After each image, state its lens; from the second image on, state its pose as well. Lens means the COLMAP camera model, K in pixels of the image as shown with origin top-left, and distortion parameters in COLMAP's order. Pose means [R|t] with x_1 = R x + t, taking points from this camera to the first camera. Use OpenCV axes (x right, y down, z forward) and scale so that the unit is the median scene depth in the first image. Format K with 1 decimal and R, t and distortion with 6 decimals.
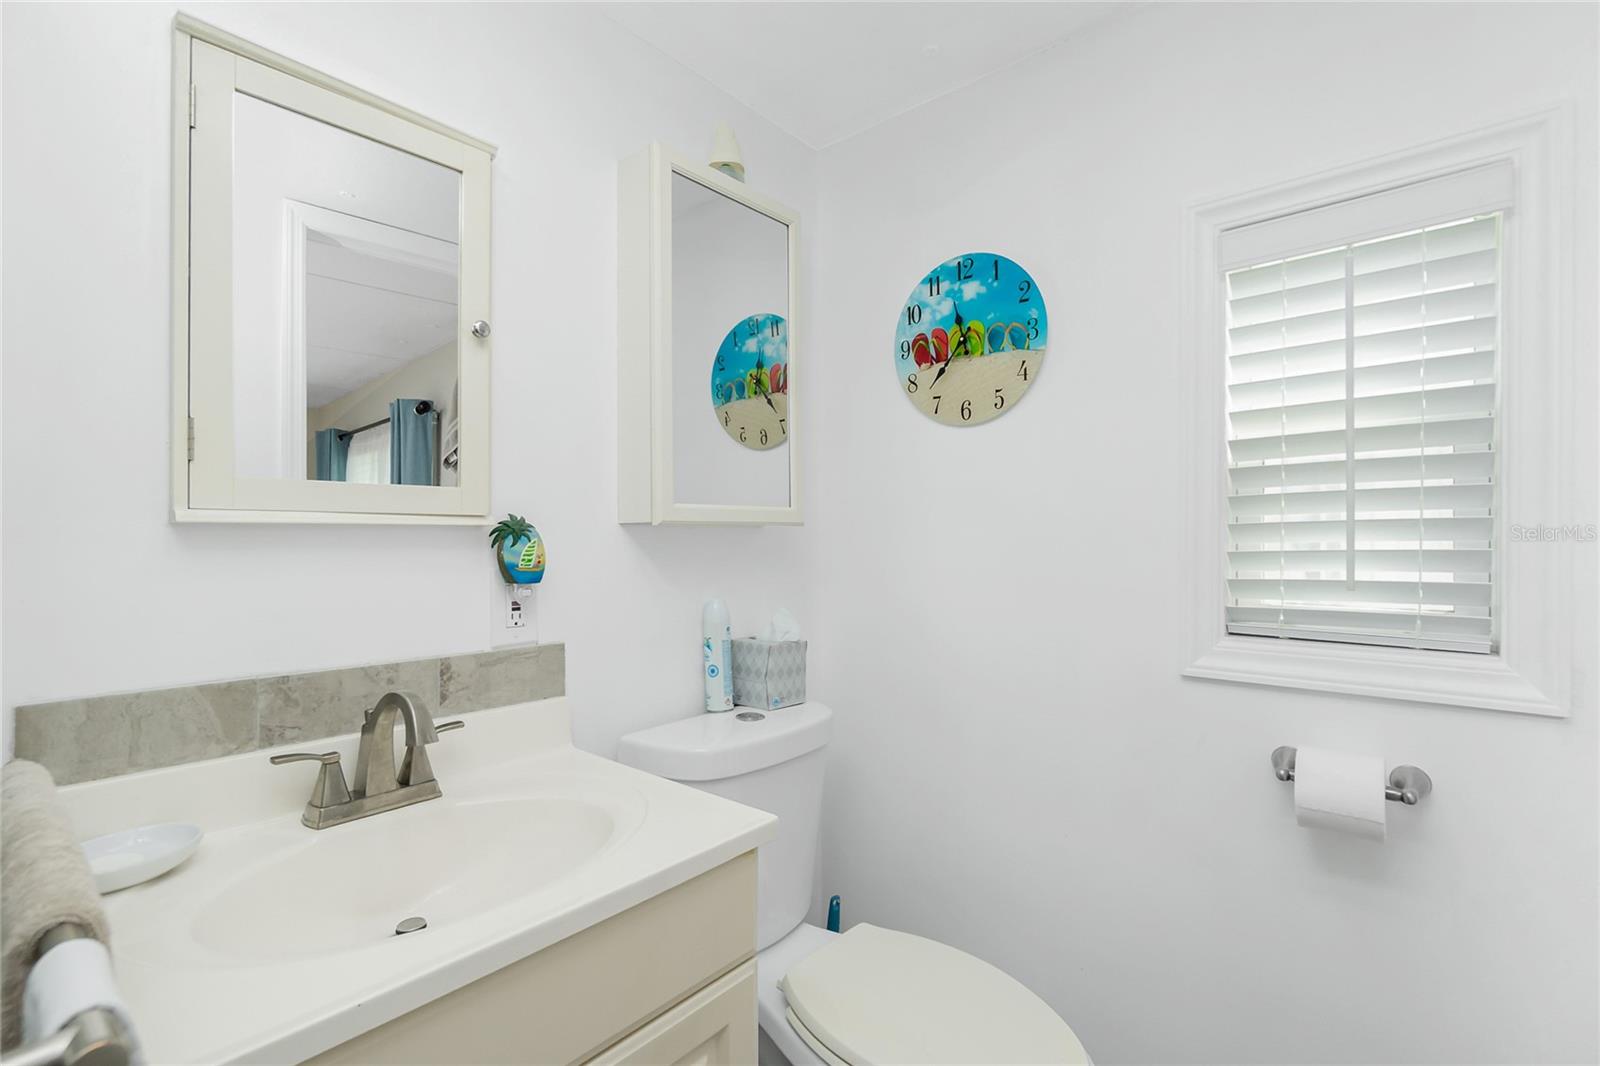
lens RADIAL K [[704.8, 0, 800.7], [0, 704.8, 541.4], [0, 0, 1]] dist [-0.010664, 0.006113]
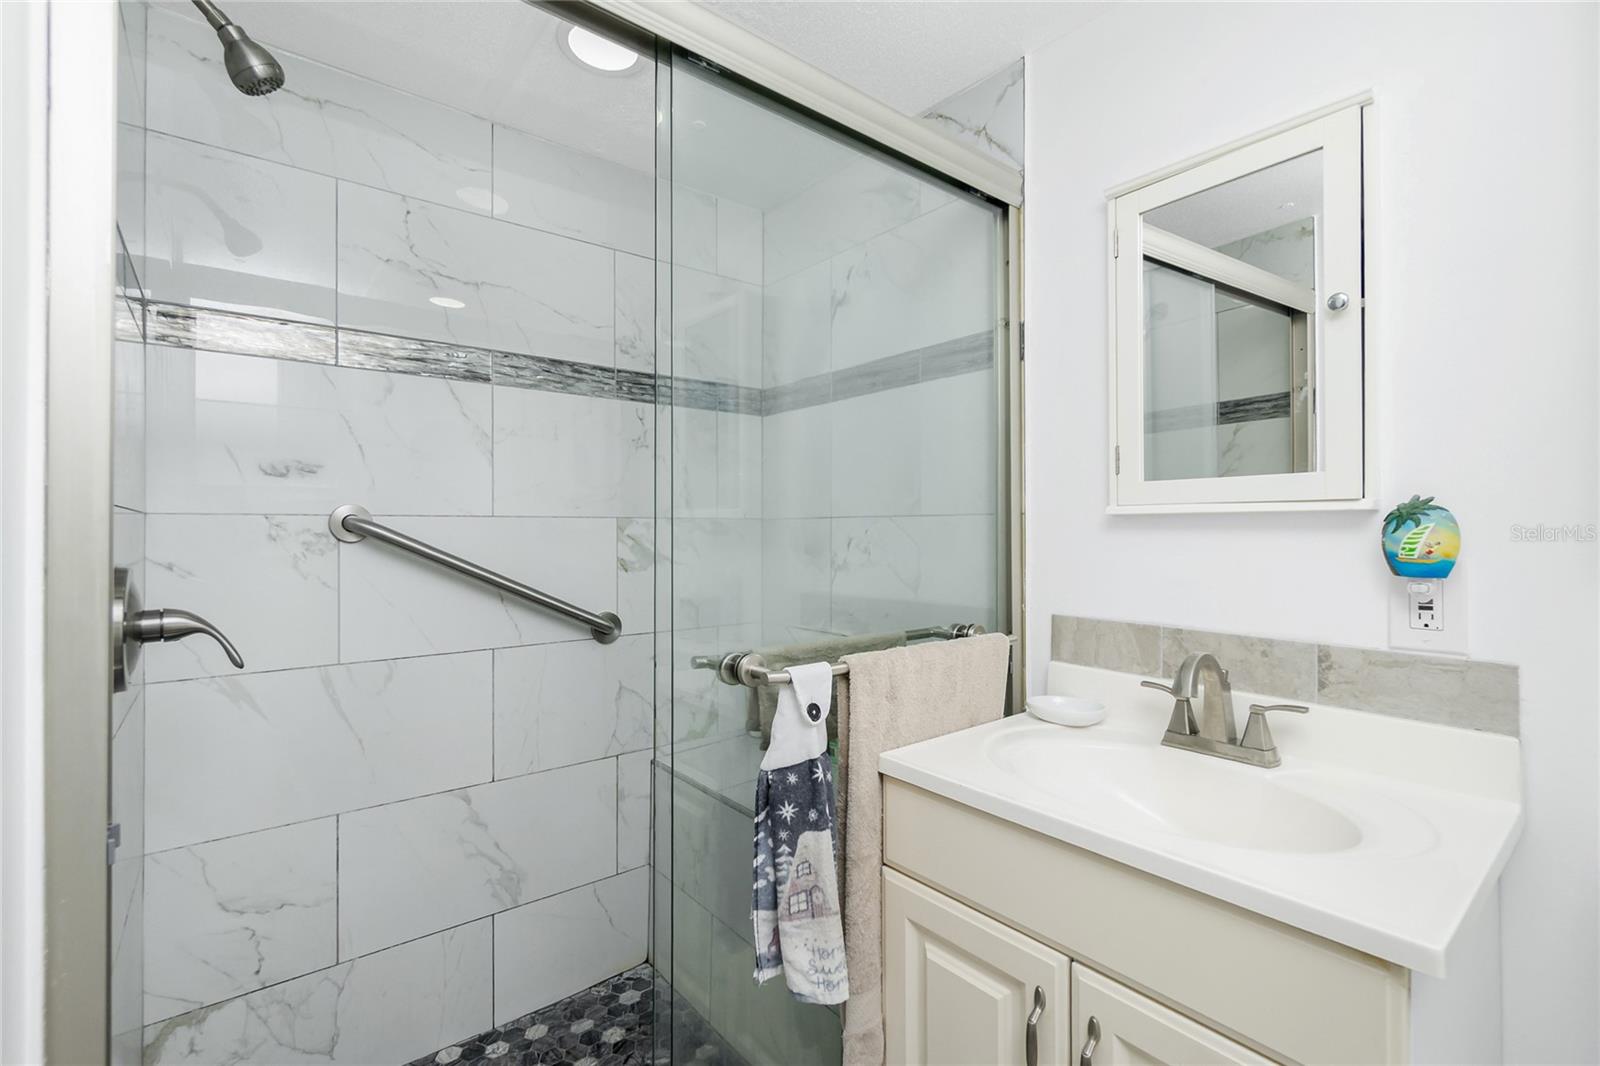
lens RADIAL K [[704.8, 0, 795.4], [0, 704.8, 521.4], [0, 0, 1]] dist [-0.010664, 0.006113]
pose [[-0.164539, -0.007453, -0.986343, 0.563480], [-0.003062, 0.999970, -0.007045, 0.001723], [0.986366, 0.001861, -0.164556, 0.415099]]
